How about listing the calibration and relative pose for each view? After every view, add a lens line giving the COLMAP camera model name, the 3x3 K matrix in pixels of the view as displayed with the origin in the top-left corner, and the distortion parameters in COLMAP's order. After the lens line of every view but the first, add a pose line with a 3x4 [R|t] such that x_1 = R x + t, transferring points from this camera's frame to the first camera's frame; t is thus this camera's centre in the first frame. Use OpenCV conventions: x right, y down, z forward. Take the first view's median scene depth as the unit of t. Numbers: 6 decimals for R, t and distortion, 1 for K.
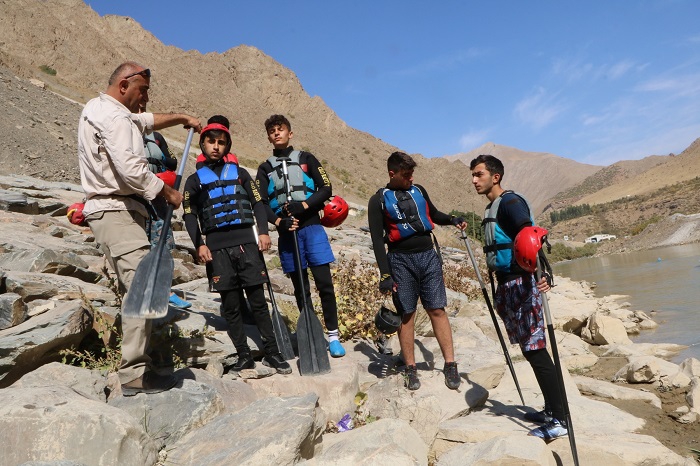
lens RADIAL K [[577.7, 0, 350.2], [0, 577.7, 237.4], [0, 0, 1]] dist [-0.189582, 0.175321]
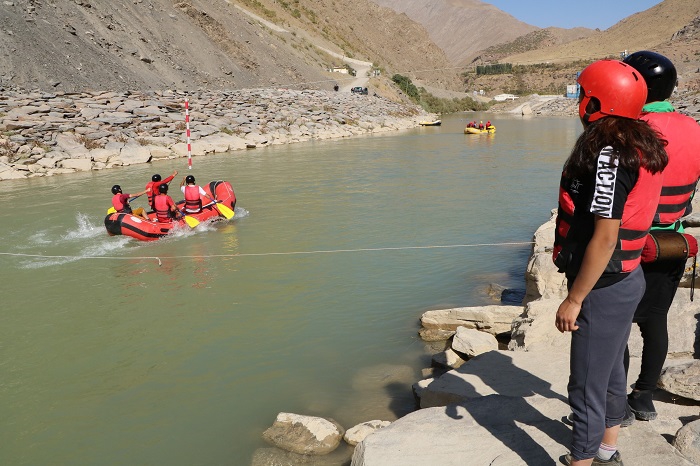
lens RADIAL K [[575.9, 0, 350.0], [0, 575.9, 233.0], [0, 0, 1]] dist [-0.184537, 0.169865]
pose [[0.981829, 0.109469, 0.155011, -0.029325], [-0.150600, 0.946477, 0.285484, -0.010202], [-0.115463, -0.303641, 0.945764, -0.127961]]
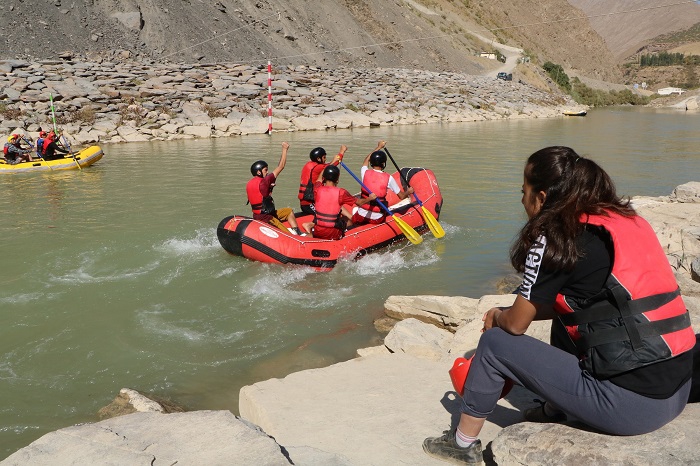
lens RADIAL K [[575.9, 0, 350.0], [0, 575.9, 233.0], [0, 0, 1]] dist [-0.184537, 0.169865]
pose [[0.978043, 0.192414, -0.080052, -0.026586], [-0.153723, 0.925446, 0.346292, -0.009799], [0.140715, -0.326383, 0.934705, -0.126508]]
